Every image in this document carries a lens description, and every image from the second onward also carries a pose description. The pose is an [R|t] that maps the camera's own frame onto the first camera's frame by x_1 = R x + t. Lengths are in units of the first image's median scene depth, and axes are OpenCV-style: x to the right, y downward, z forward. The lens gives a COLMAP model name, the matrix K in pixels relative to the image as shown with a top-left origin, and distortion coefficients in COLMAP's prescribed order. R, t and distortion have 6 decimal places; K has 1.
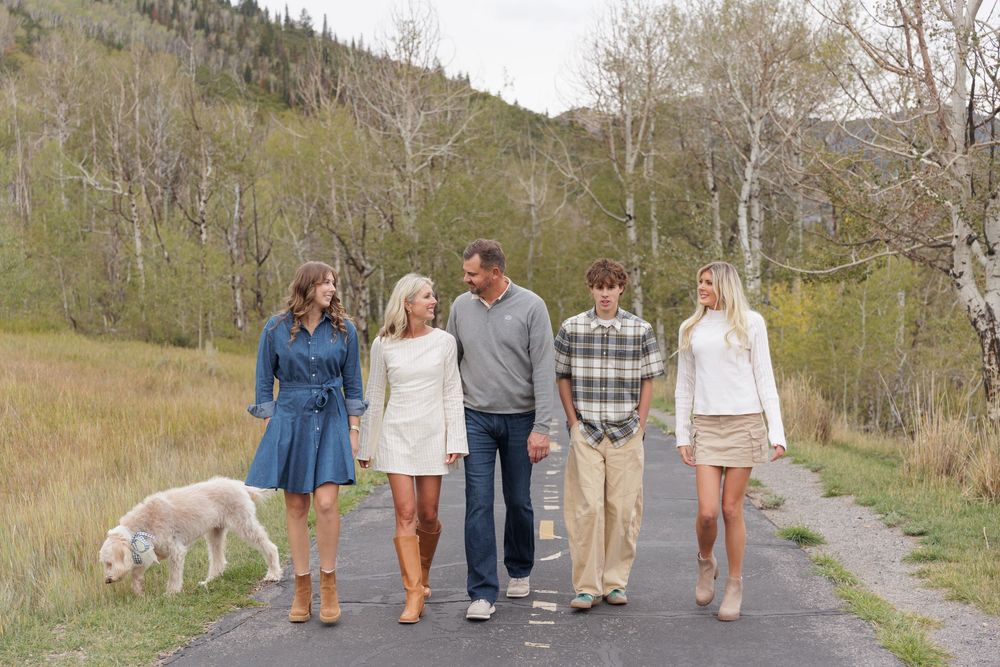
lens RADIAL K [[1441.9, 0, 500.8], [0, 1441.9, 290.0], [0, 0, 1]] dist [0.359169, -2.779458]
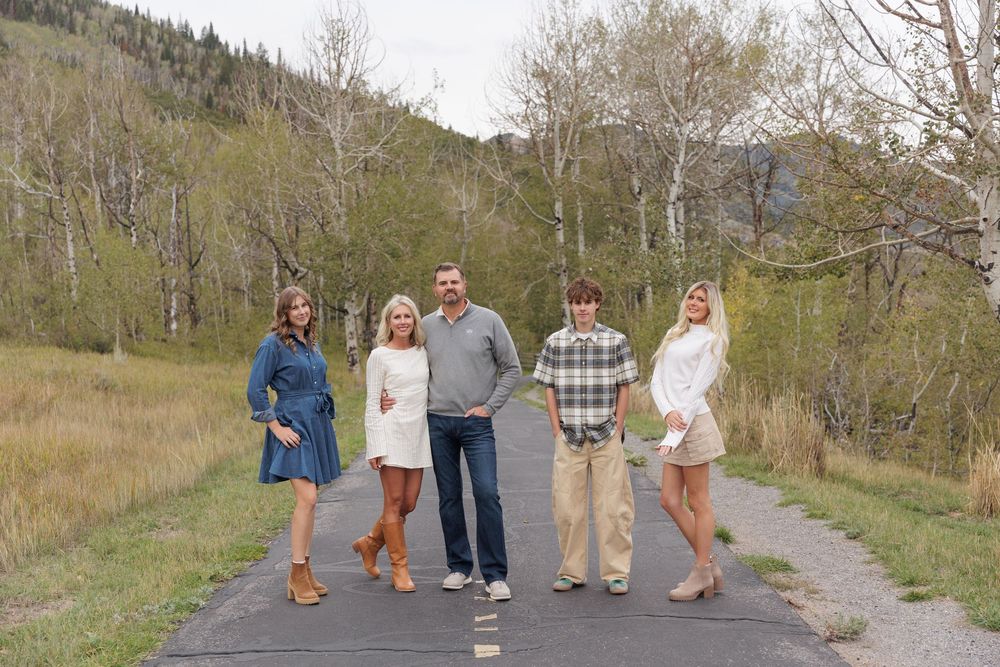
lens RADIAL K [[1233.0, 0, 500.0], [0, 1233.0, 333.5], [0, 0, 1]] dist [0.012953, 0.023203]
pose [[0.998773, -0.006287, 0.049116, 0.004105], [0.004670, 0.999445, 0.032972, 0.000933], [-0.049297, -0.032702, 0.998249, 0.125378]]
